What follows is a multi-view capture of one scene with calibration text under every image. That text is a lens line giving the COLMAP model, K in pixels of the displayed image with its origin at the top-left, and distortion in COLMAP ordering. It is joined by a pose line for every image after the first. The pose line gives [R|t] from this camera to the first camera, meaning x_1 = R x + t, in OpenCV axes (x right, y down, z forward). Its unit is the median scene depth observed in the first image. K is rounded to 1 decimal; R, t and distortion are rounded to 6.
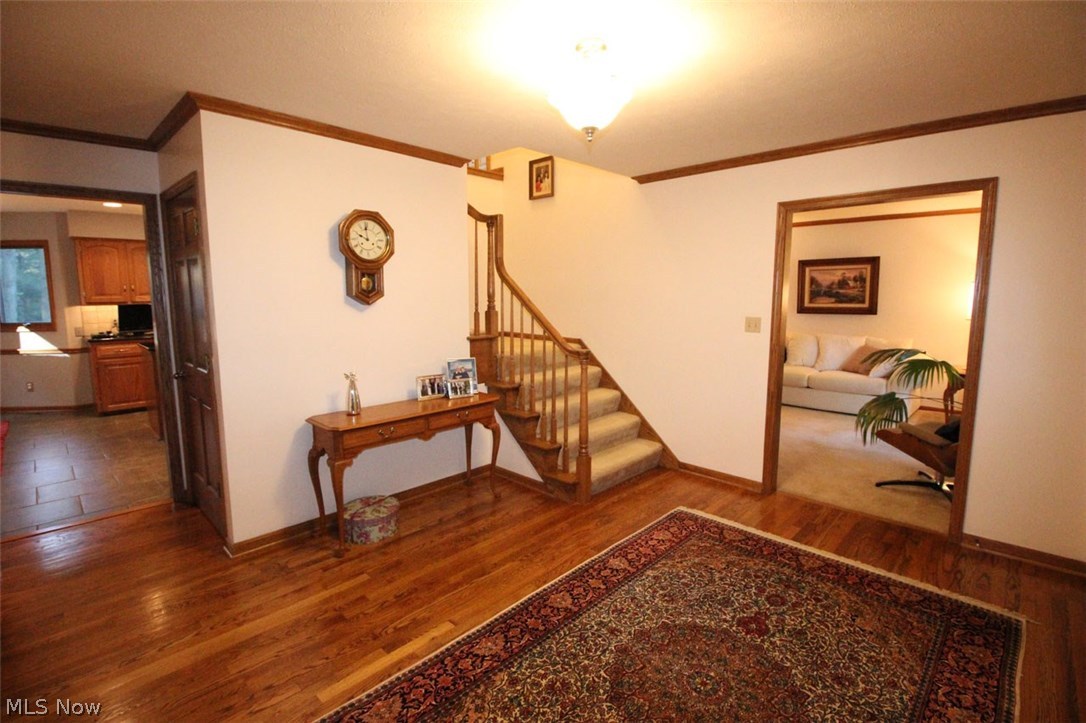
lens RADIAL K [[499.7, 0, 539.5], [0, 499.7, 358.6], [0, 0, 1]] dist [-0.012769, -0.002873]
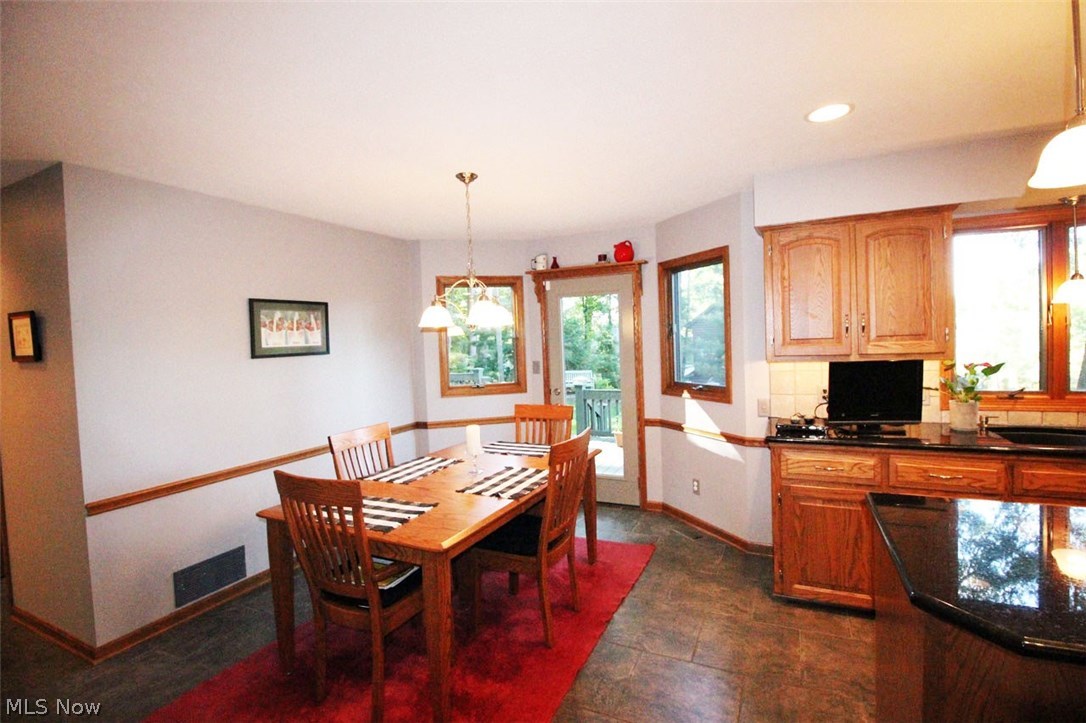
lens RADIAL K [[499.7, 0, 539.9], [0, 499.7, 357.7], [0, 0, 1]] dist [-0.012769, -0.002873]
pose [[0.316868, 0.023145, -0.948187, -0.500669], [-0.077973, 0.996954, -0.001722, -0.090825], [0.945259, 0.074478, 0.317707, 0.597745]]
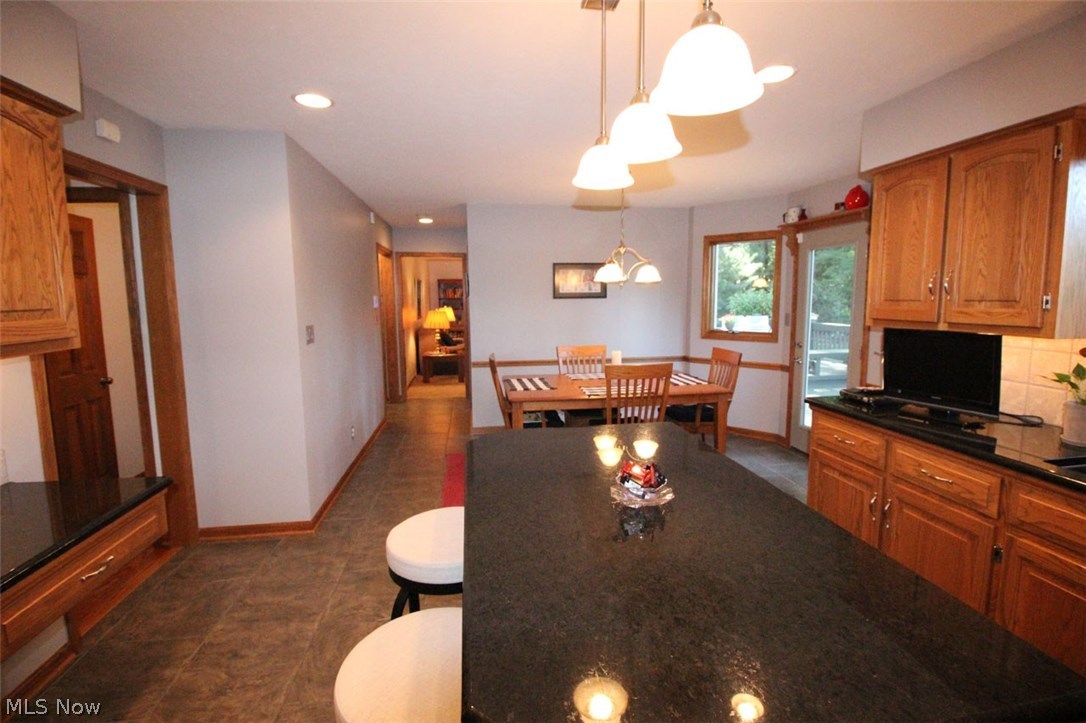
lens RADIAL K [[499.7, 0, 547.7], [0, 499.7, 361.1], [0, 0, 1]] dist [-0.012769, -0.002873]
pose [[-0.603230, 0.108528, -0.790149, -0.373549], [-0.088409, 0.975494, 0.201481, -0.137292], [0.792652, 0.191395, -0.578853, 1.003704]]
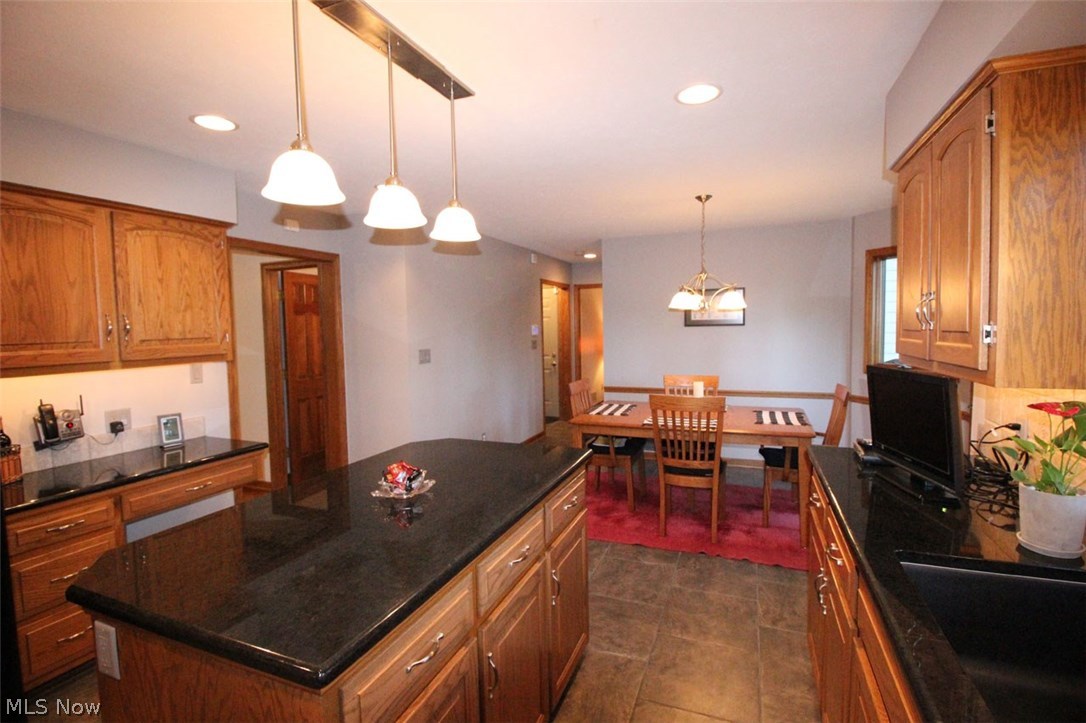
lens RADIAL K [[499.7, 0, 548.7], [0, 499.7, 358.5], [0, 0, 1]] dist [-0.012769, -0.002873]
pose [[-0.924166, 0.042983, -0.379566, -0.541307], [-0.027315, 0.983670, 0.177899, -0.160522], [0.381014, 0.174776, -0.907900, 1.184448]]
